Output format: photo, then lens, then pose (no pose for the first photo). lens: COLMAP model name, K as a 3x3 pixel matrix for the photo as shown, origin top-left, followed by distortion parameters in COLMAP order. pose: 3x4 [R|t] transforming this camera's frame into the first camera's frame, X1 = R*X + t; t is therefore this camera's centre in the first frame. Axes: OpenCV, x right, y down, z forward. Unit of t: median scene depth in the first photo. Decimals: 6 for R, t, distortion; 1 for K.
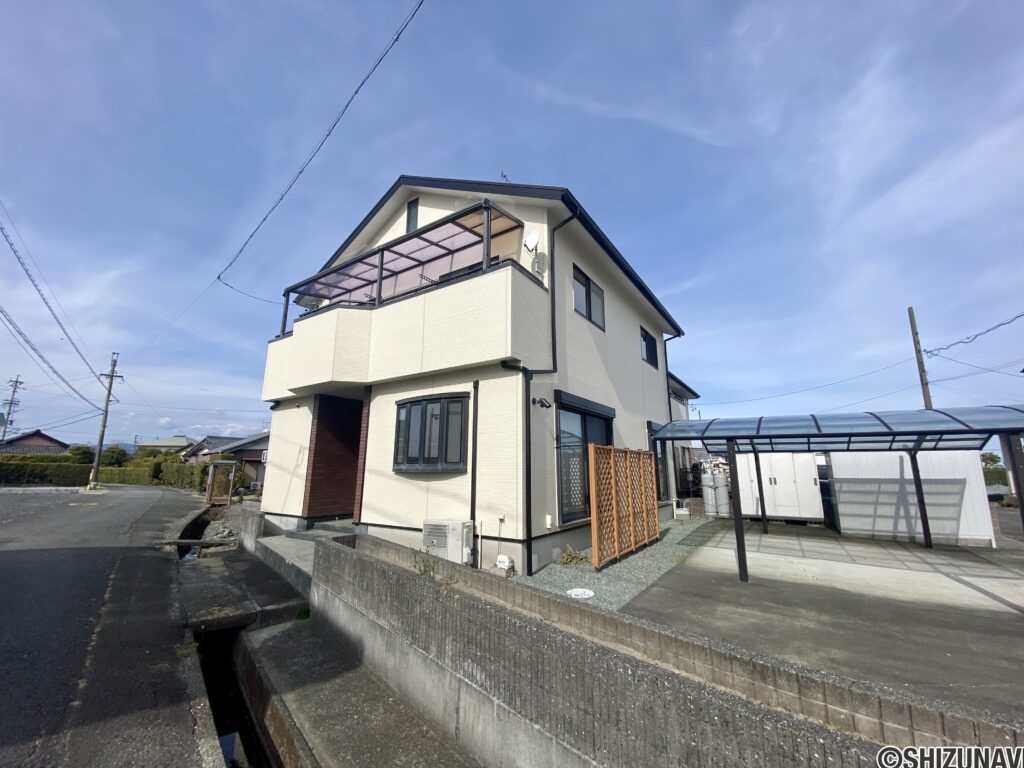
lens RADIAL K [[415.7, 0, 512.0], [0, 415.7, 384.0], [0, 0, 1]] dist [0.015168, -0.018146]
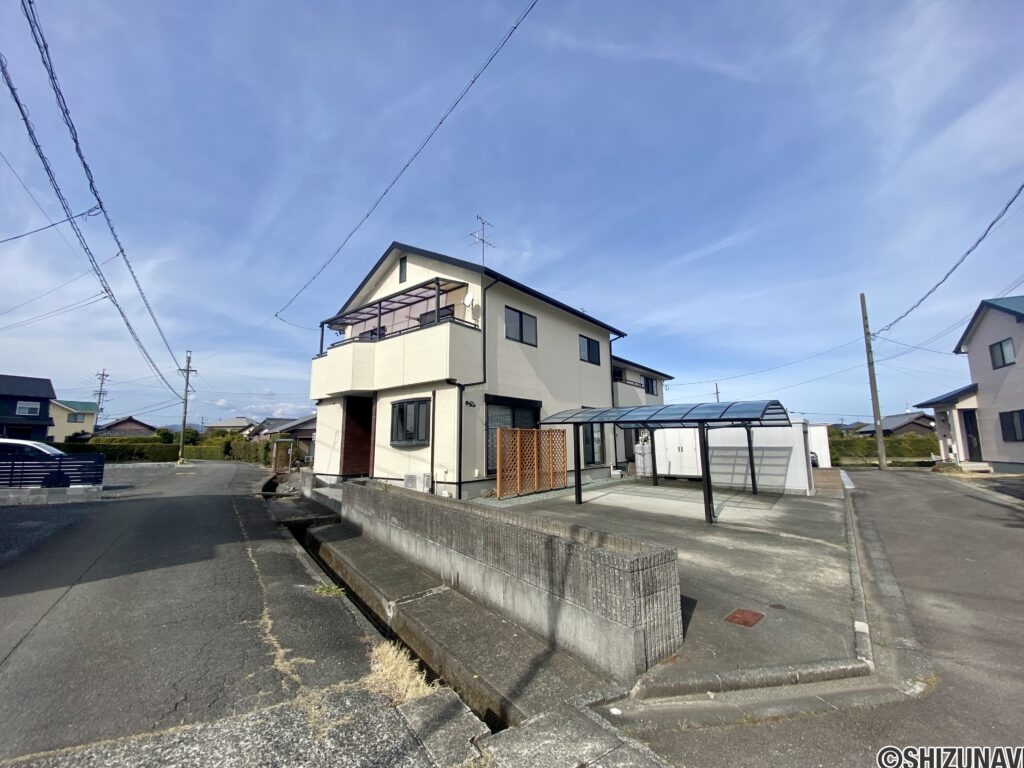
lens RADIAL K [[411.1, 0, 512.0], [0, 411.1, 384.0], [0, 0, 1]] dist [0.030098, -0.024782]
pose [[0.996115, -0.024867, -0.084473, 0.282479], [0.029982, 0.997758, 0.059829, -0.095804], [0.082796, -0.062129, 0.994628, -0.468138]]
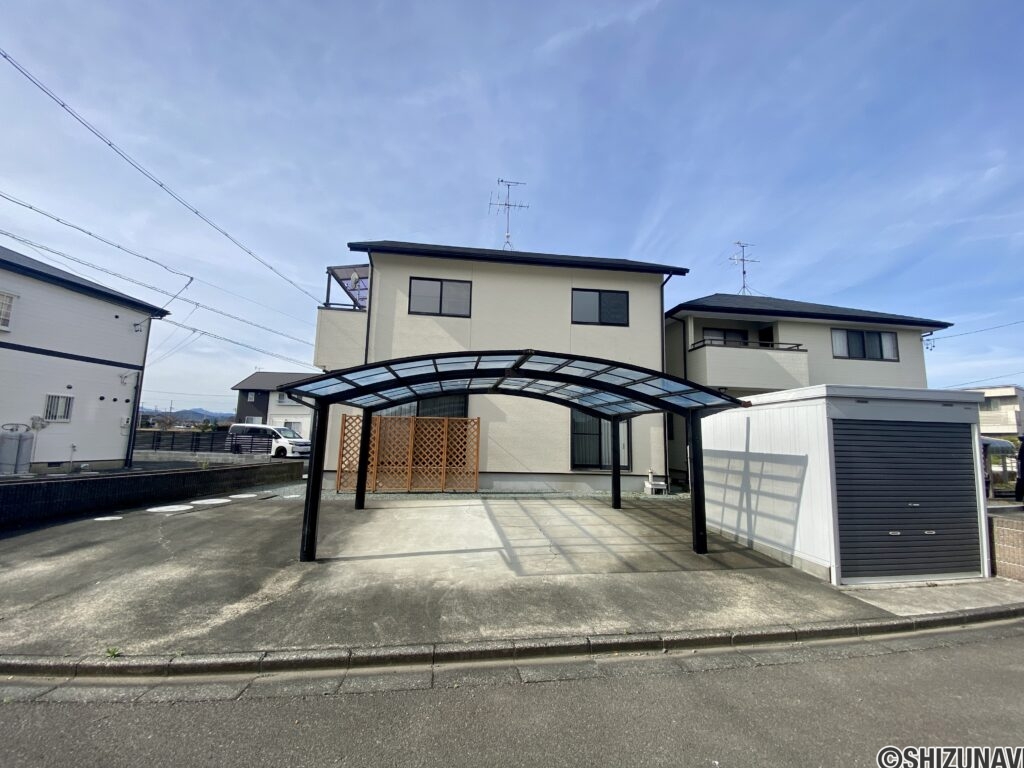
lens RADIAL K [[411.1, 0, 512.0], [0, 411.1, 384.0], [0, 0, 1]] dist [0.030098, -0.024782]
pose [[0.663426, -0.082162, -0.743717, 1.276967], [0.130797, 0.991383, 0.007154, 0.075285], [0.736721, -0.102022, 0.668456, 0.330290]]
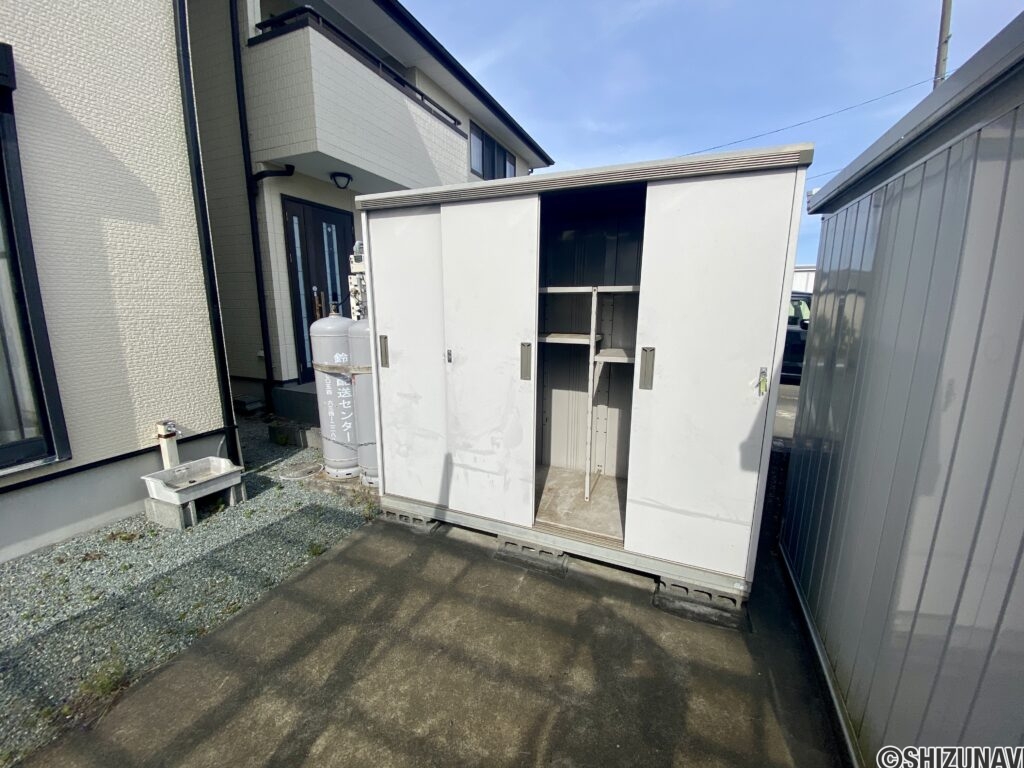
lens RADIAL K [[415.7, 0, 512.0], [0, 415.7, 384.0], [0, 0, 1]] dist [0.015168, -0.018146]
pose [[0.981942, -0.041558, 0.184559, 0.795328], [-0.033595, 0.921762, 0.386297, 0.238703], [-0.186173, -0.385522, 0.903721, 1.144958]]
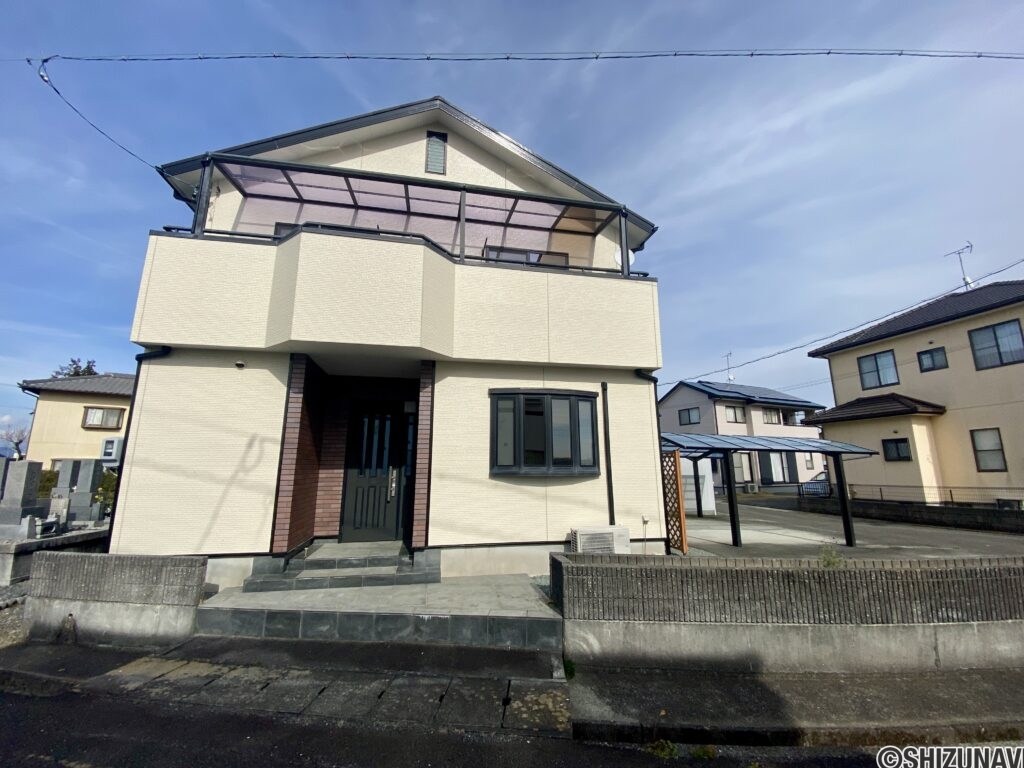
lens RADIAL K [[415.7, 0, 512.0], [0, 415.7, 384.0], [0, 0, 1]] dist [0.015168, -0.018146]
pose [[0.701796, 0.137958, 0.698892, -0.723396], [-0.141214, 0.988542, -0.053332, 0.062144], [-0.698241, -0.061265, 0.713236, 0.353827]]
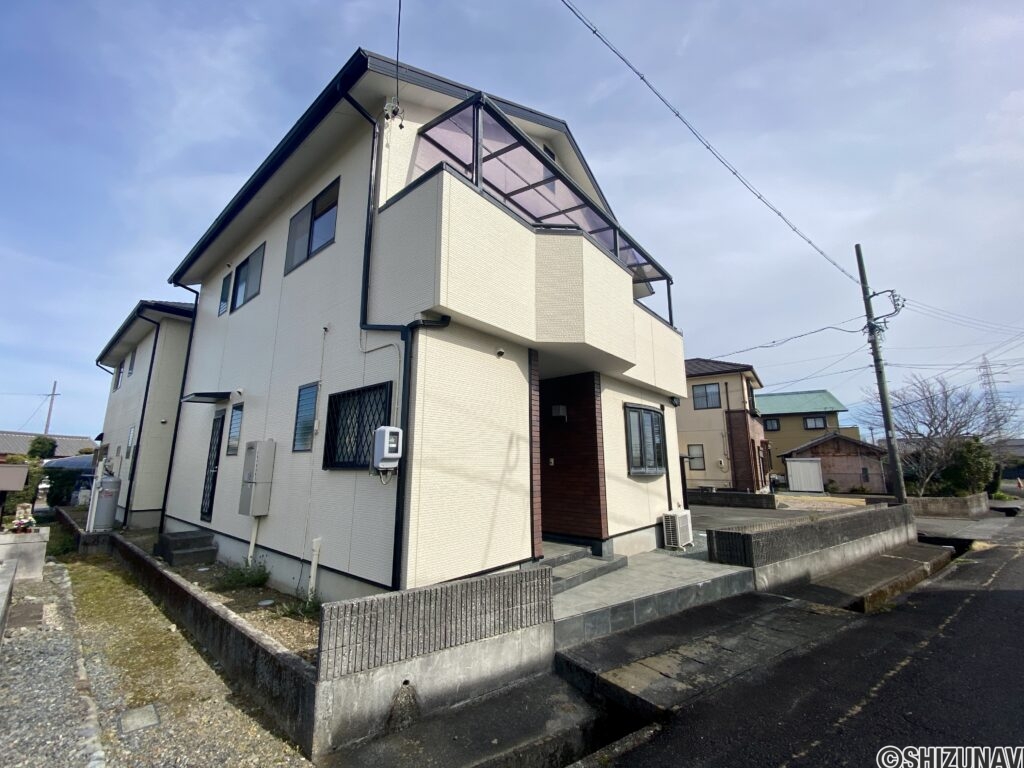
lens RADIAL K [[415.7, 0, 512.0], [0, 415.7, 384.0], [0, 0, 1]] dist [0.015168, -0.018146]
pose [[0.102505, 0.190467, 0.976327, -1.121821], [-0.199810, 0.965435, -0.167364, 0.192533], [-0.974458, -0.177925, 0.137019, 1.010126]]
